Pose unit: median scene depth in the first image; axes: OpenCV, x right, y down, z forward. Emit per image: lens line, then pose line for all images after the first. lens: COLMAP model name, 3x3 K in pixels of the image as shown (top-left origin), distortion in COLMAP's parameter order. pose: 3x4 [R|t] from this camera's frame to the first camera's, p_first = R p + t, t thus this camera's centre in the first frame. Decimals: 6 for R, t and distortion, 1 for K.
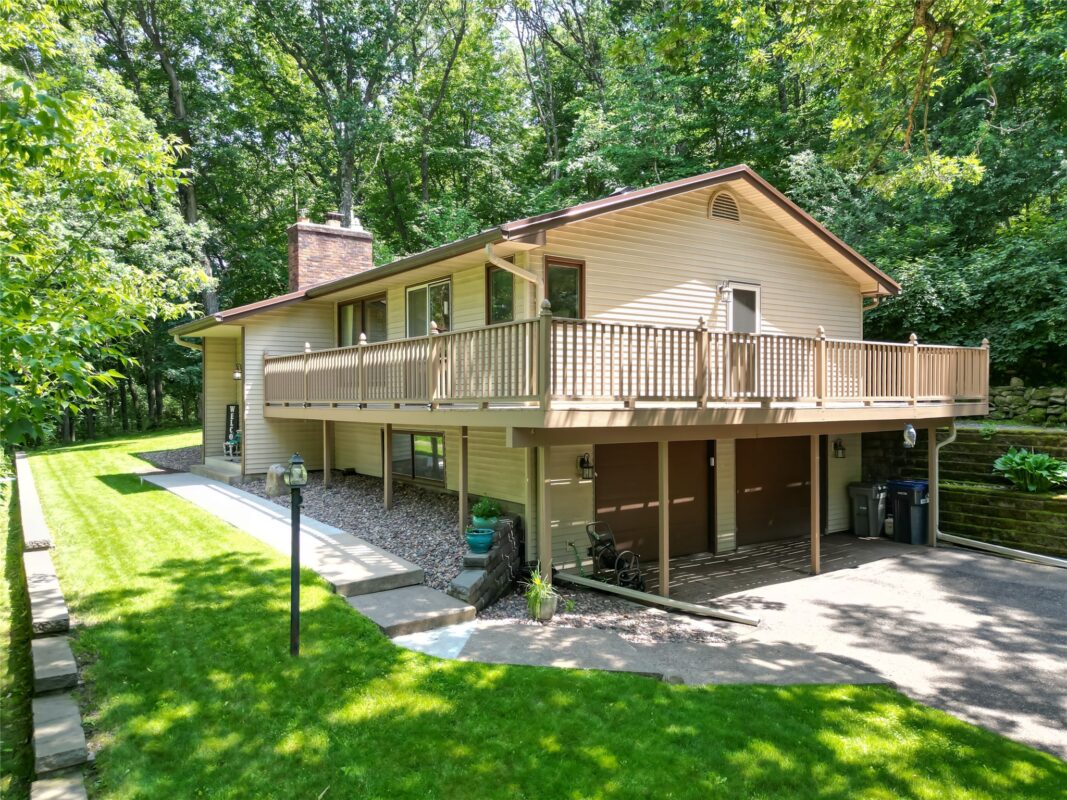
lens RADIAL K [[756.5, 0, 519.3], [0, 756.5, 397.9], [0, 0, 1]] dist [0.003933, -0.043892]
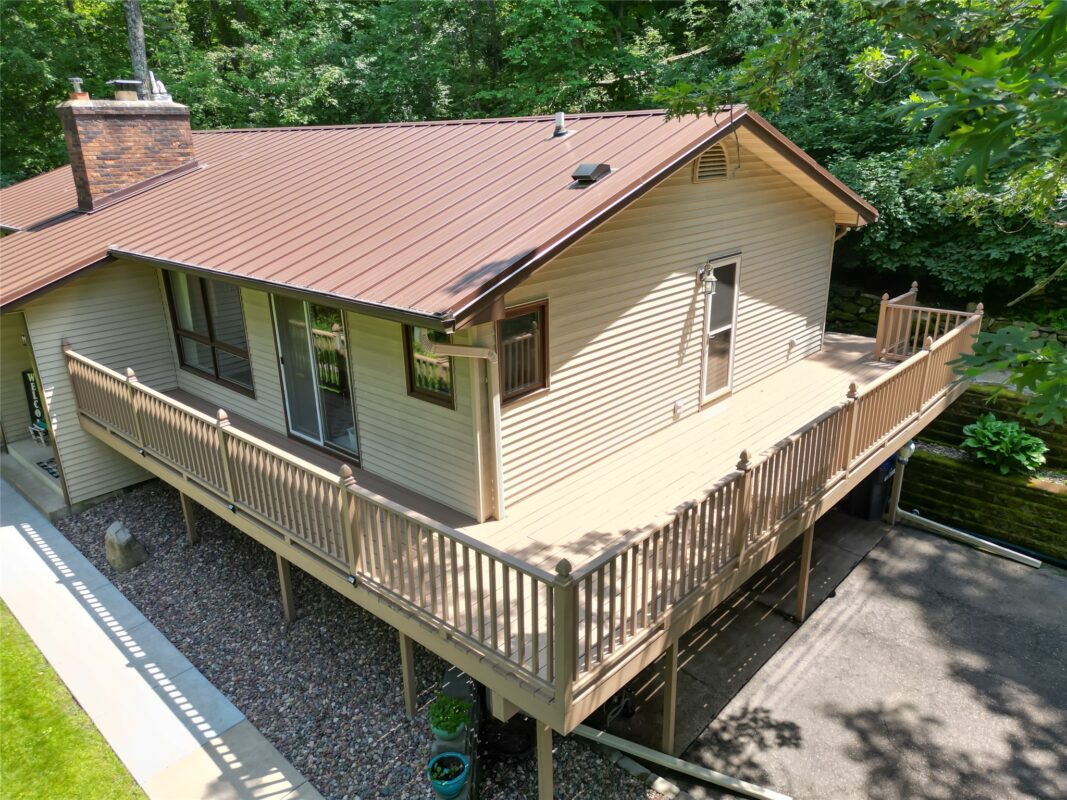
lens RADIAL K [[748.5, 0, 533.5], [0, 748.5, 400.0], [0, 0, 1]] dist [-0.010328, -0.002793]
pose [[0.976889, -0.088543, 0.194544, -0.057467], [0.020025, 0.944076, 0.329121, -0.276520], [-0.212805, -0.317619, 0.924031, 0.298202]]
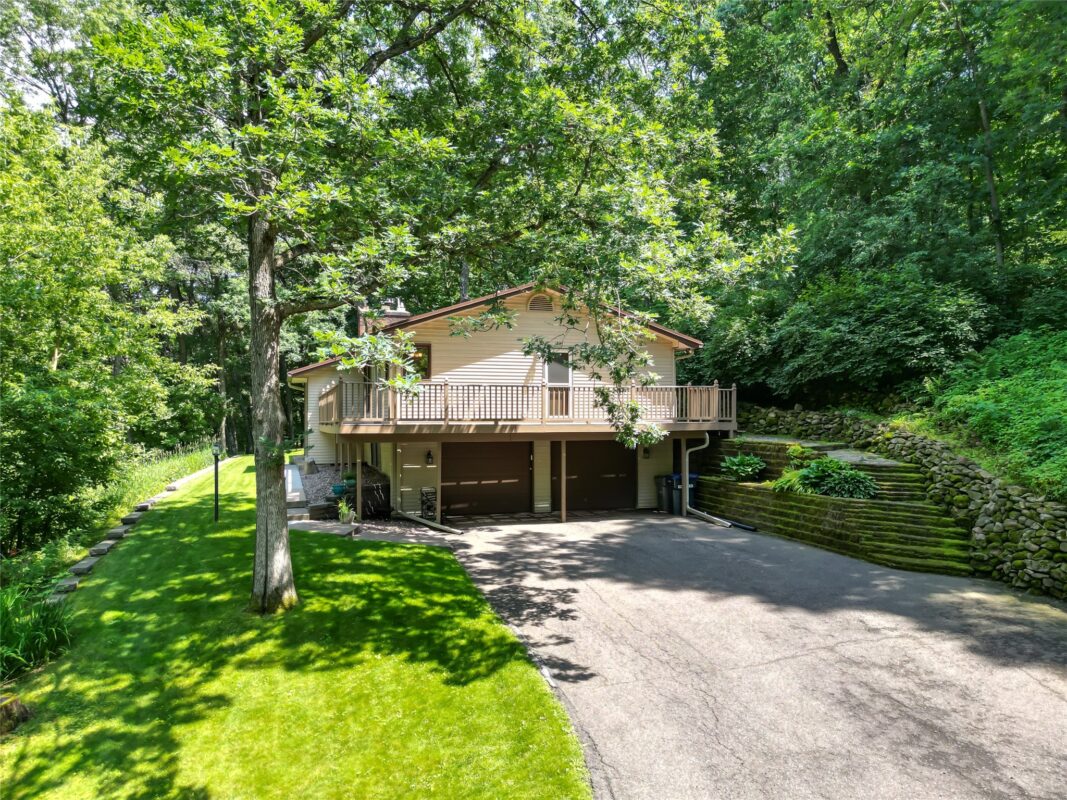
lens RADIAL K [[756.5, 0, 519.3], [0, 756.5, 397.9], [0, 0, 1]] dist [0.003933, -0.043892]
pose [[0.950014, -0.010245, -0.312039, 0.817611], [0.000927, 0.999550, -0.029998, 0.002547], [0.312205, 0.028210, 0.949596, -0.643189]]
